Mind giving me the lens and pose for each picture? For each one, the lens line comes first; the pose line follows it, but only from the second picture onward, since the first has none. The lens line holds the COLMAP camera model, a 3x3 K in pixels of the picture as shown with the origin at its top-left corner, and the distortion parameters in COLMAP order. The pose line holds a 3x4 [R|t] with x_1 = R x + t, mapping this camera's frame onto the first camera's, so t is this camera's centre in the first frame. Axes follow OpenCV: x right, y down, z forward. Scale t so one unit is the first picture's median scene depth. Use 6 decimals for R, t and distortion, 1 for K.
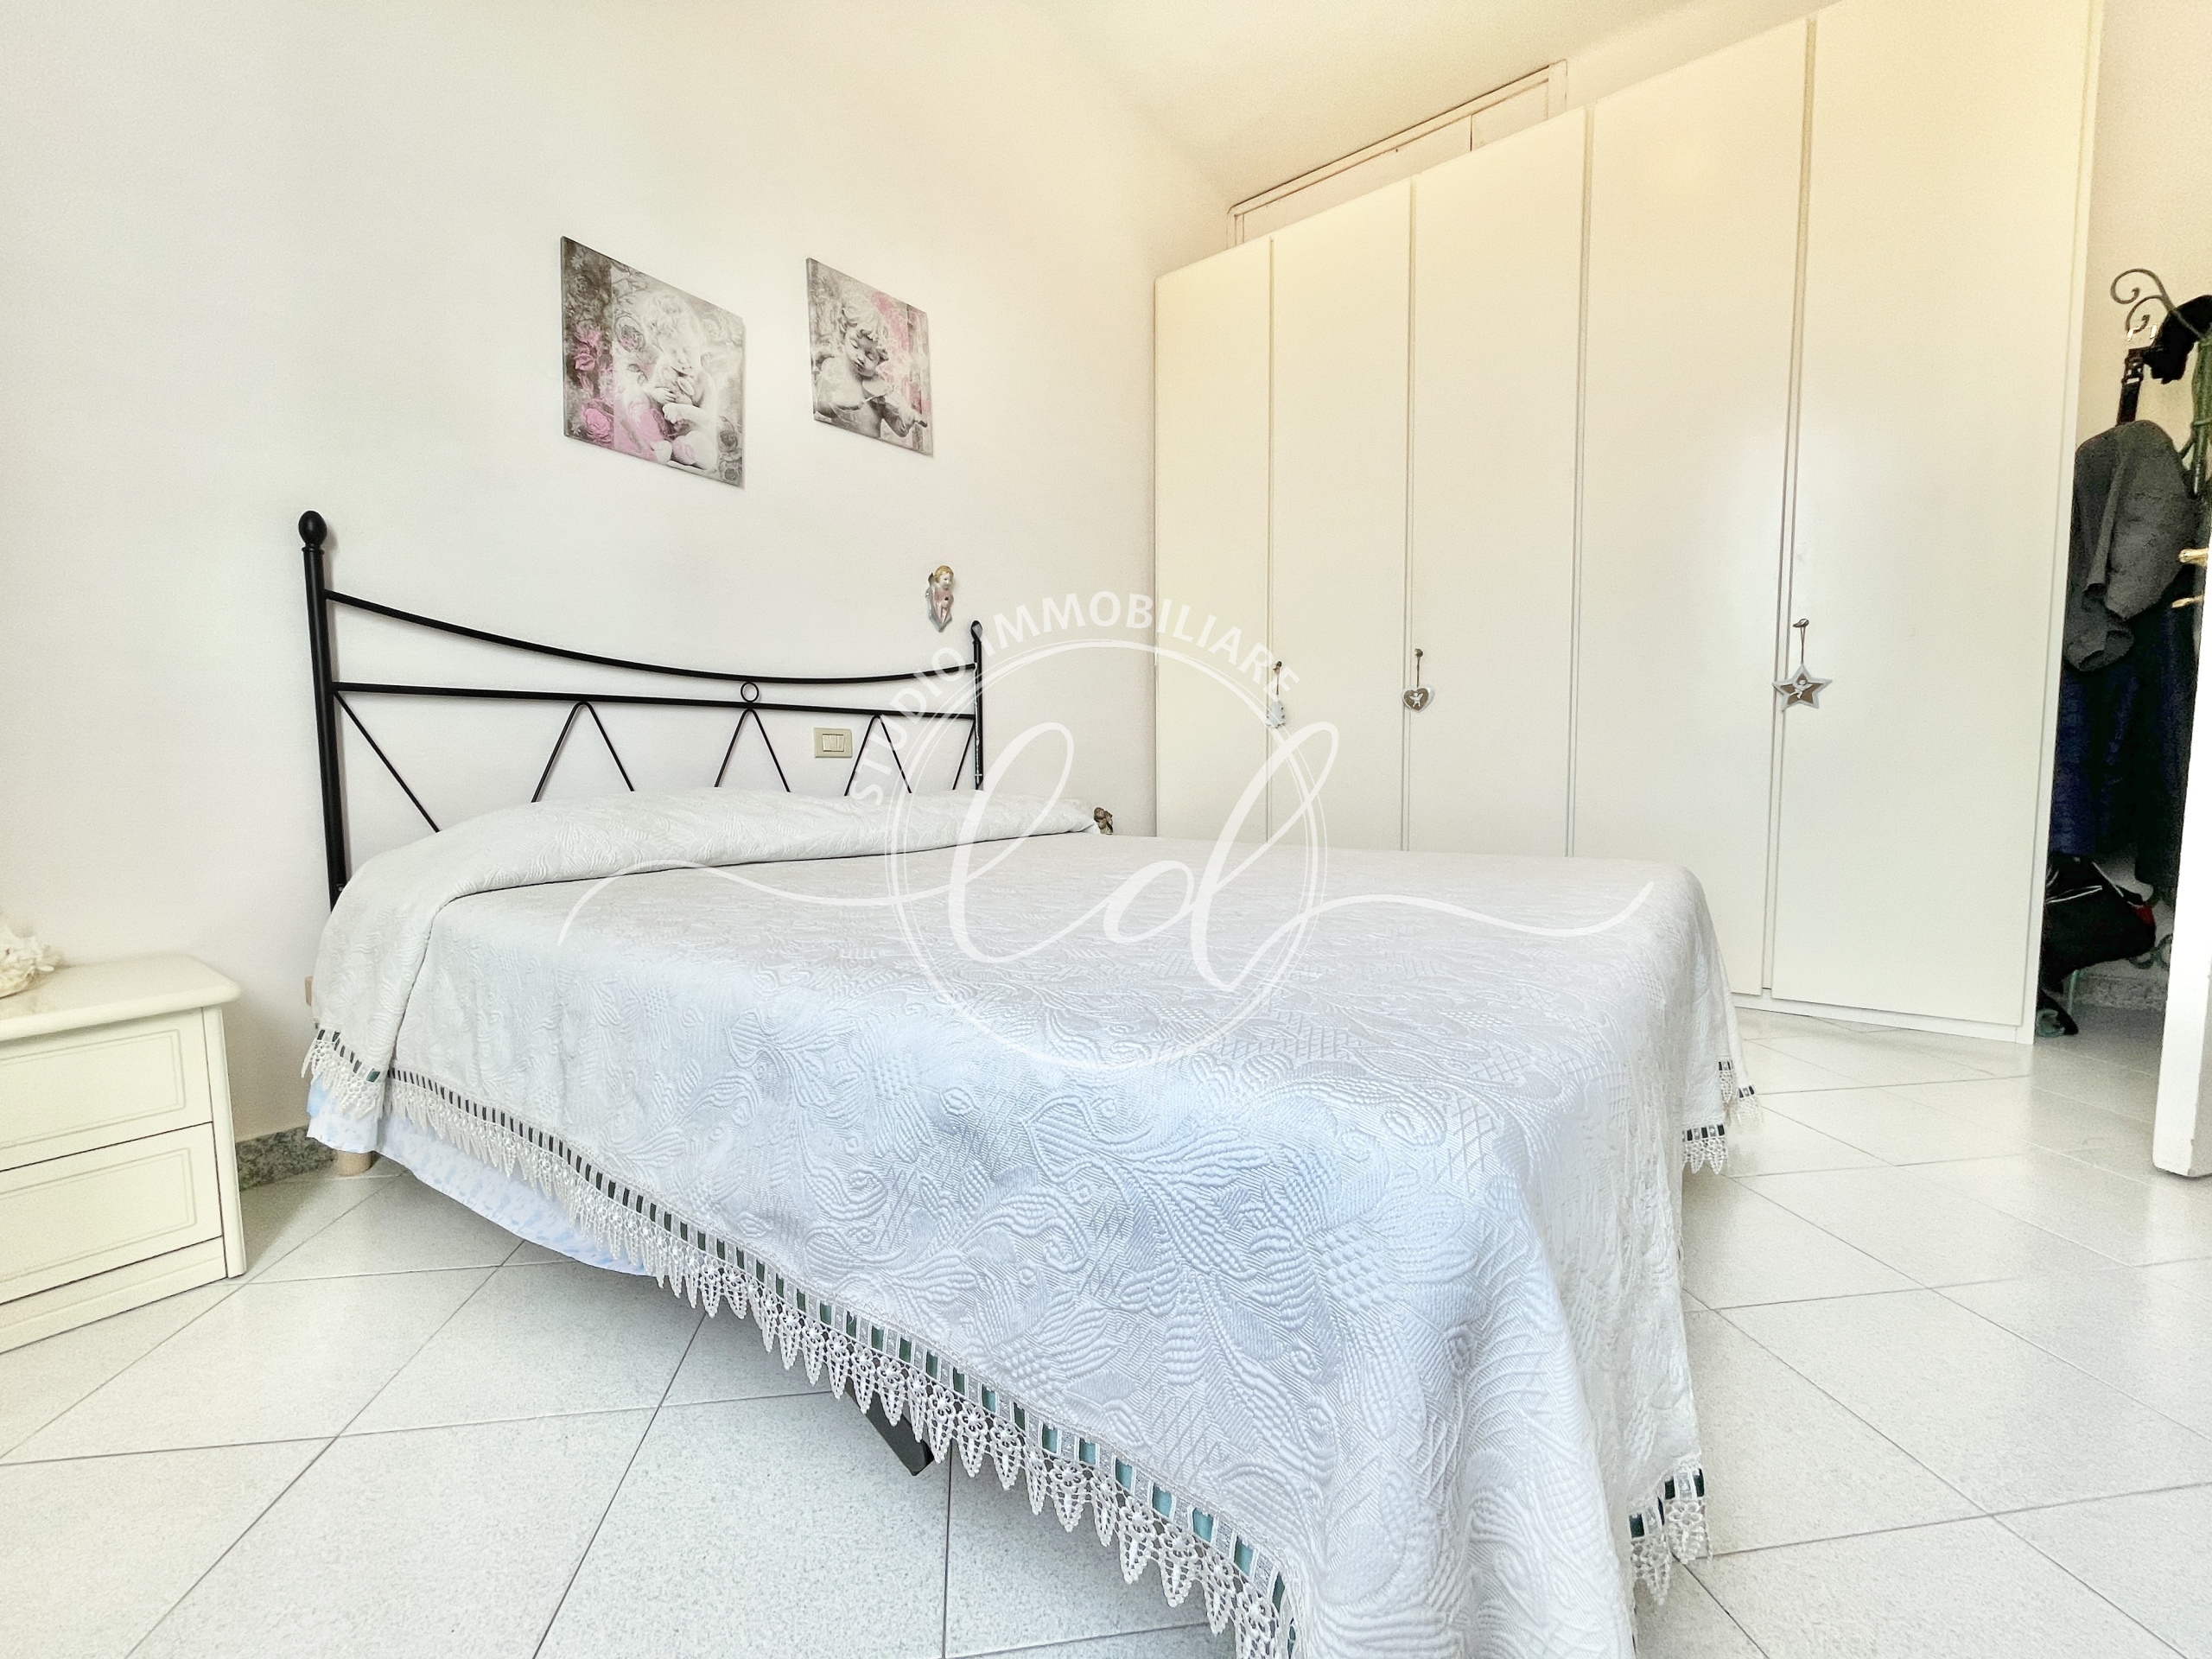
lens RADIAL K [[898.1, 0, 1103.8], [0, 898.1, 832.5], [0, 0, 1]] dist [-0.000933, -0.000499]
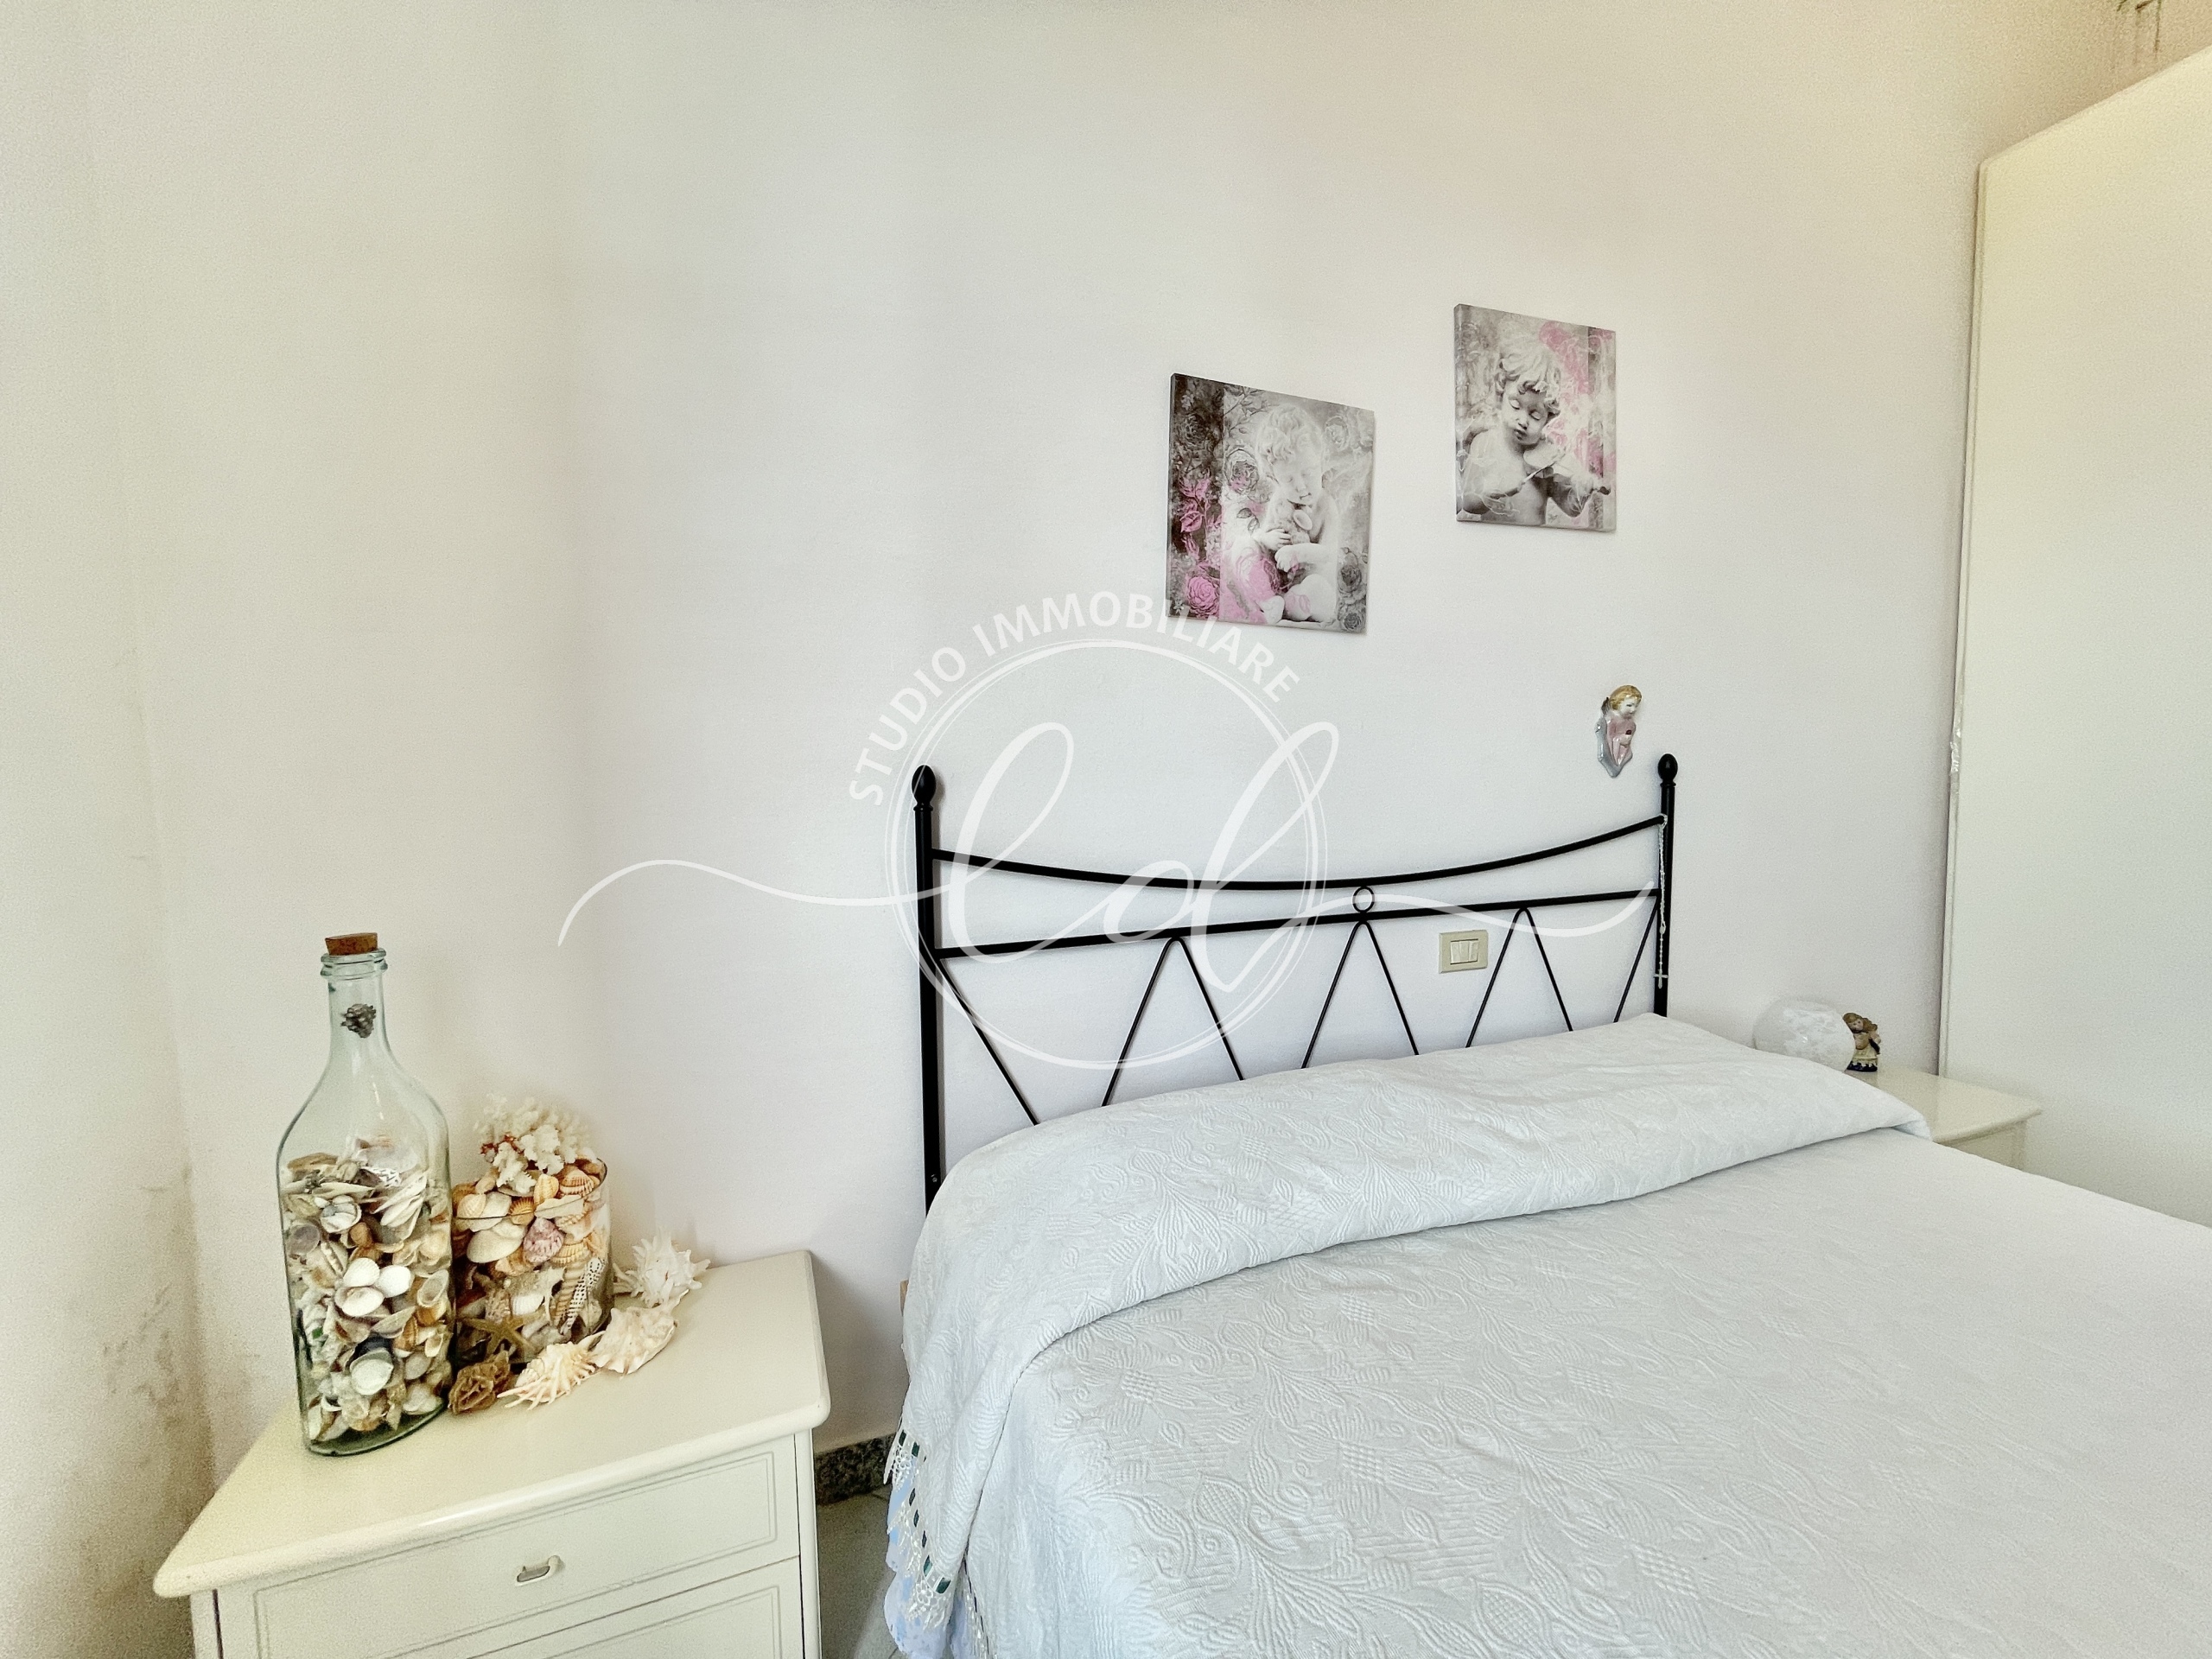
lens RADIAL K [[898.1, 0, 1101.4], [0, 898.1, 832.6], [0, 0, 1]] dist [-0.000933, -0.000499]
pose [[0.844595, 0.027461, -0.534700, -0.176183], [-0.031781, 0.999494, 0.001133, -0.206074], [0.534461, 0.016036, 0.845041, 0.236596]]
